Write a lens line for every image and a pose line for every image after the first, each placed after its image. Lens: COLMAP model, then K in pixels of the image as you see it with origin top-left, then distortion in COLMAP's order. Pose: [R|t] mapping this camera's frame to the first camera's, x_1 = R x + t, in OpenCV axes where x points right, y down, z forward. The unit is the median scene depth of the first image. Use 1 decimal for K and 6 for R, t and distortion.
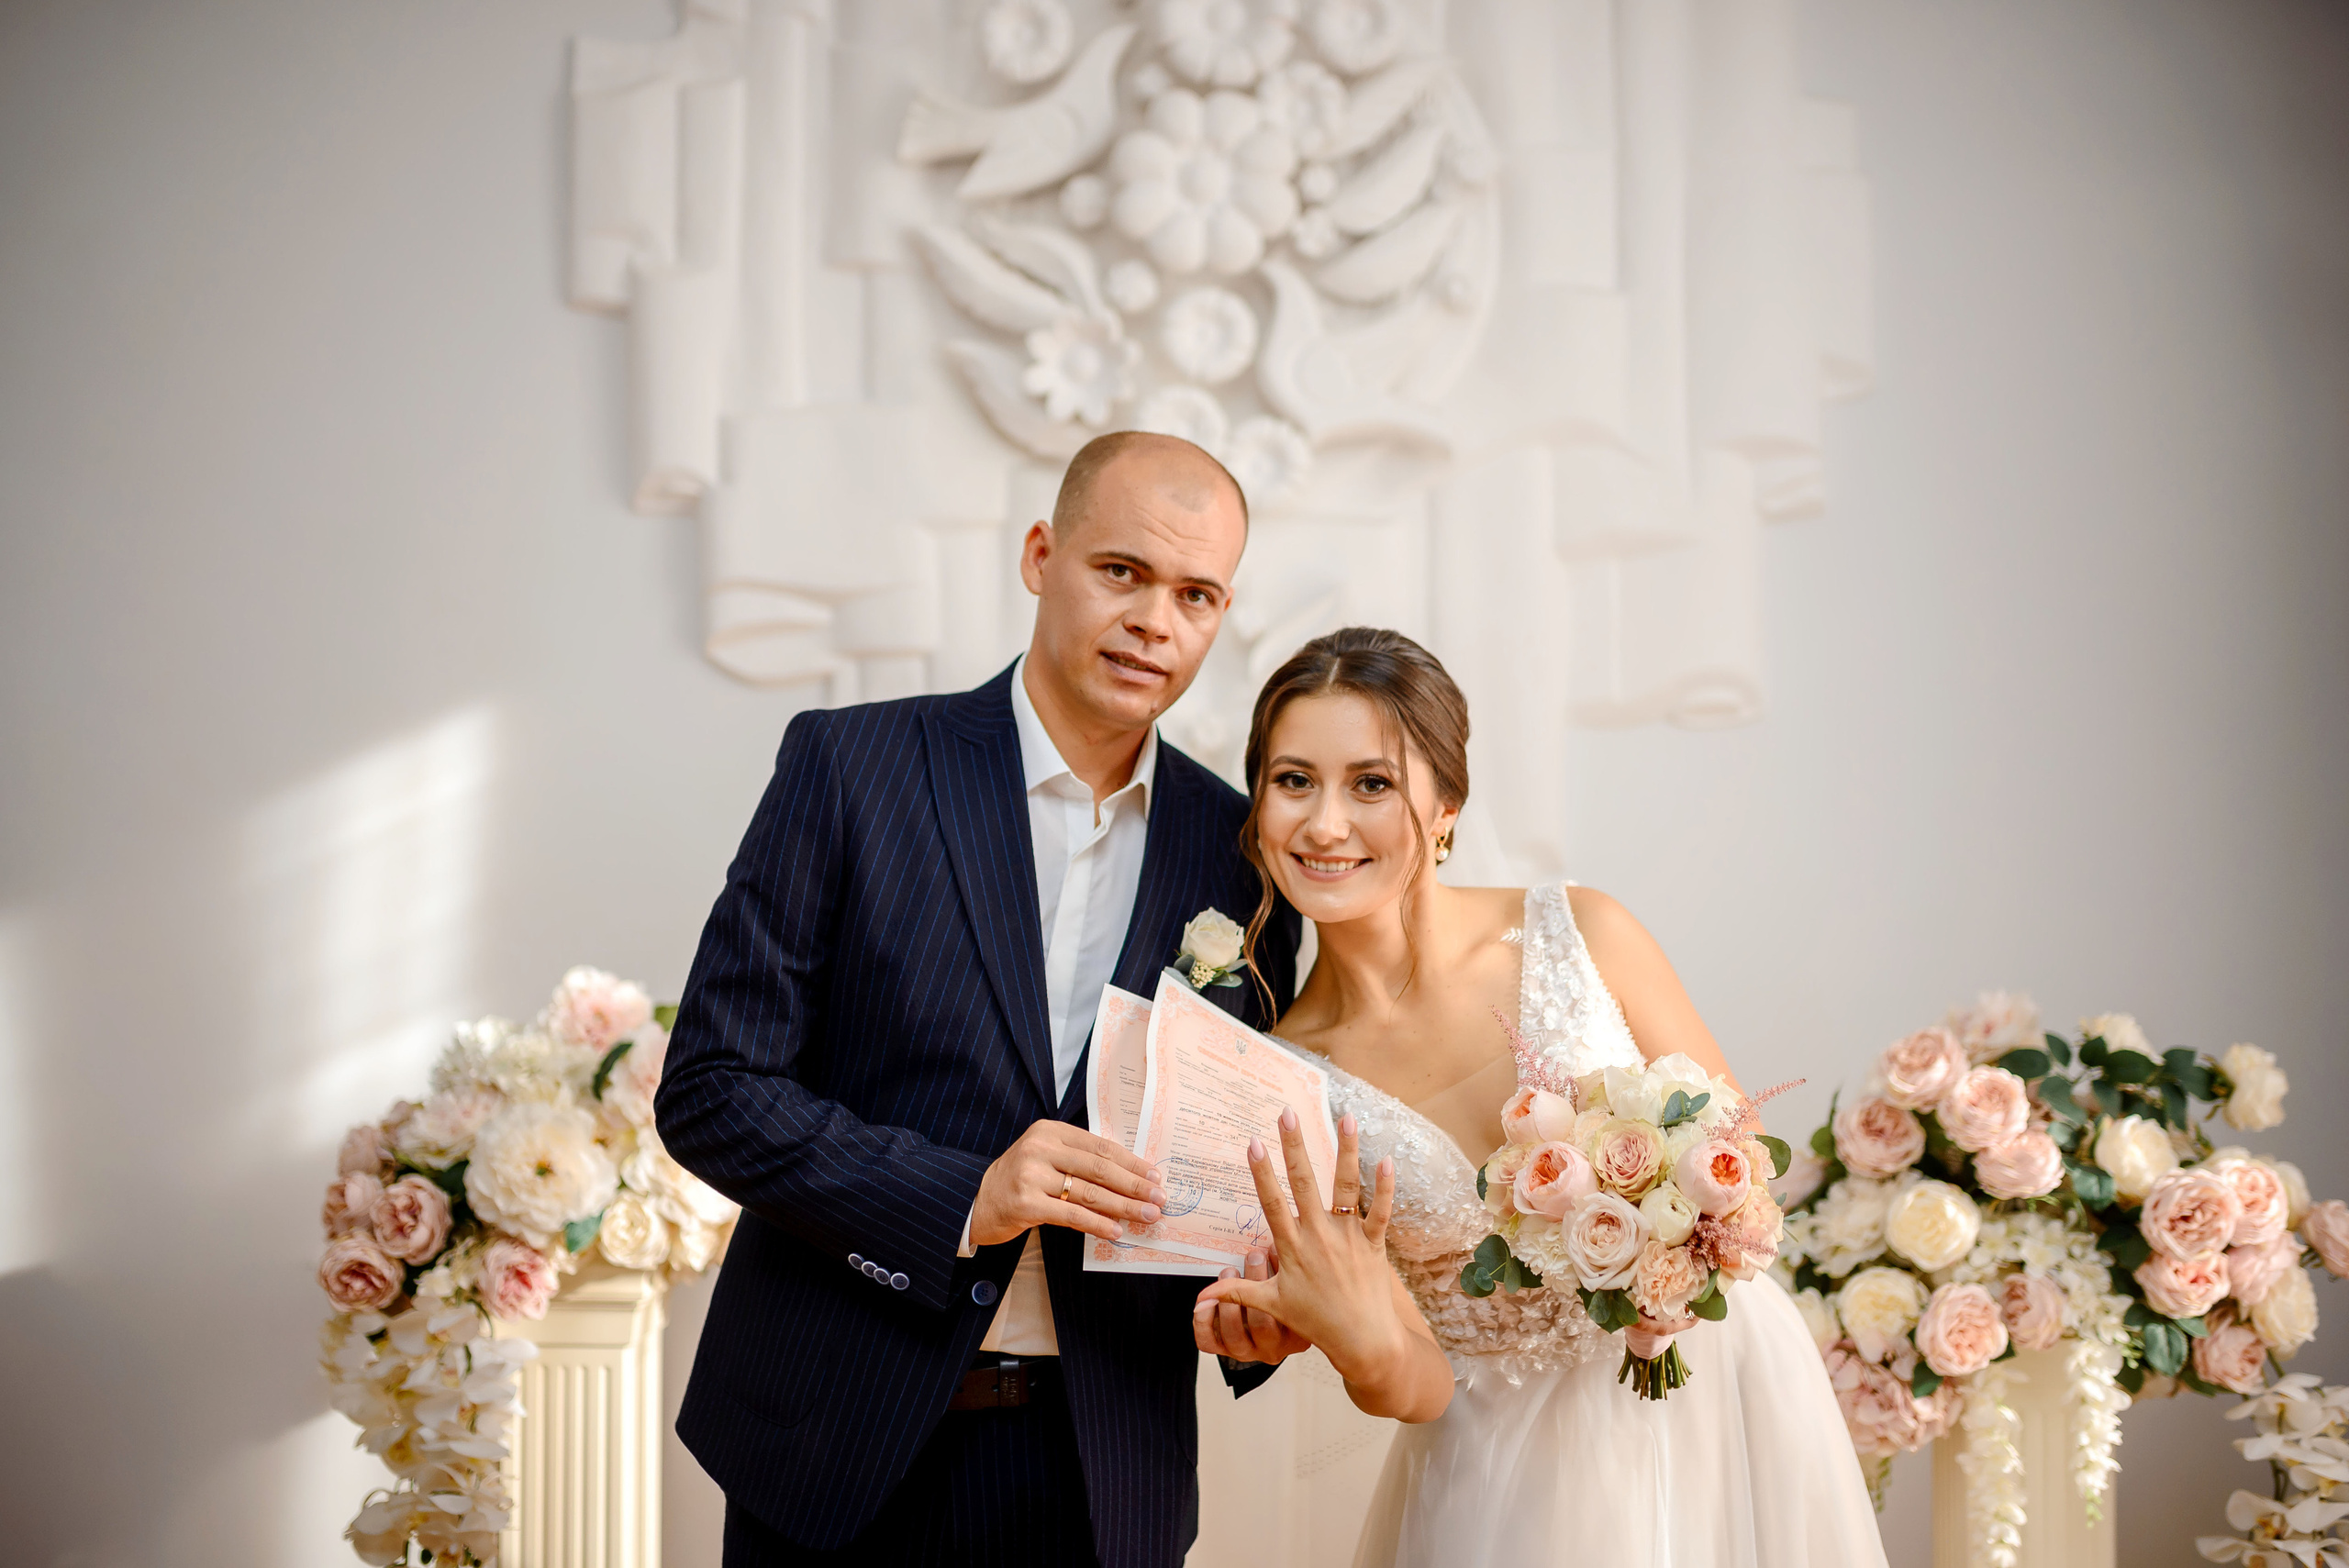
lens RADIAL K [[2322.8, 0, 1174.5], [0, 2322.8, 784.0], [0, 0, 1]] dist [-0.060701, 0.094507]
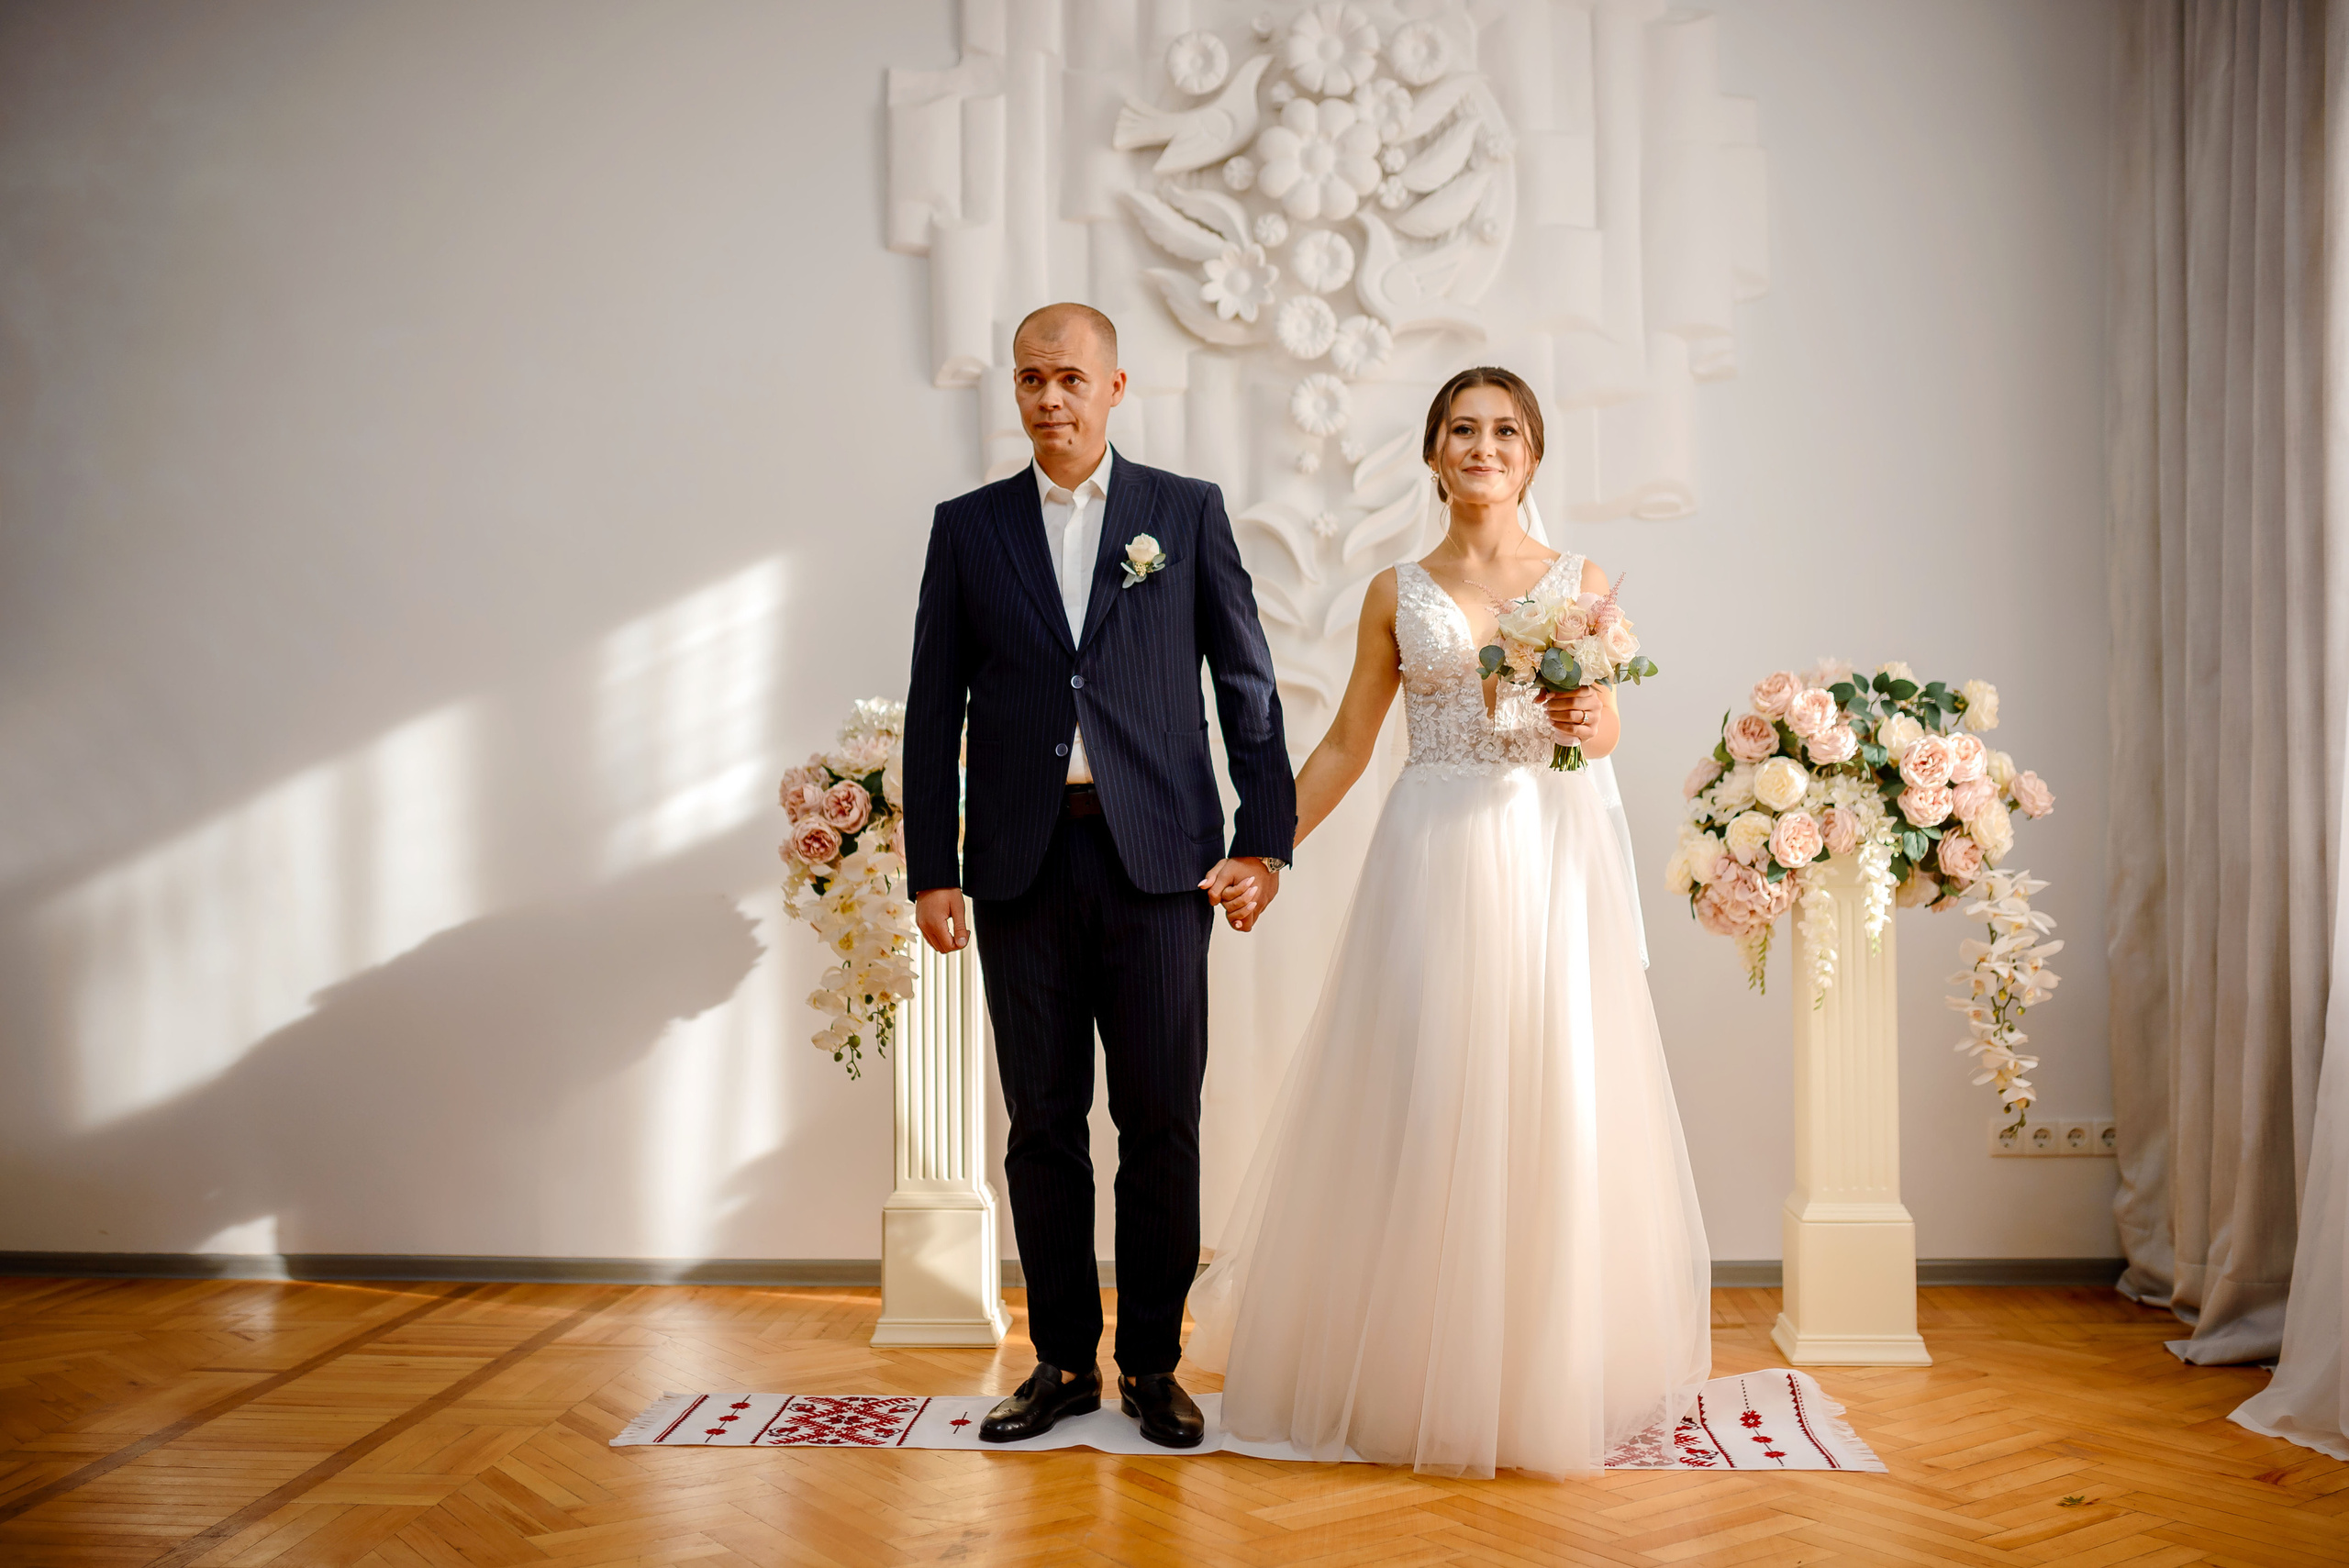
lens RADIAL K [[2307.1, 0, 1174.5], [0, 2307.1, 784.0], [0, 0, 1]] dist [-0.063204, 0.102845]
pose [[0.999747, -0.010480, -0.019897, -0.068926], [0.010685, 0.999891, 0.010222, 0.159949], [0.019788, -0.010432, 0.999750, -0.616735]]
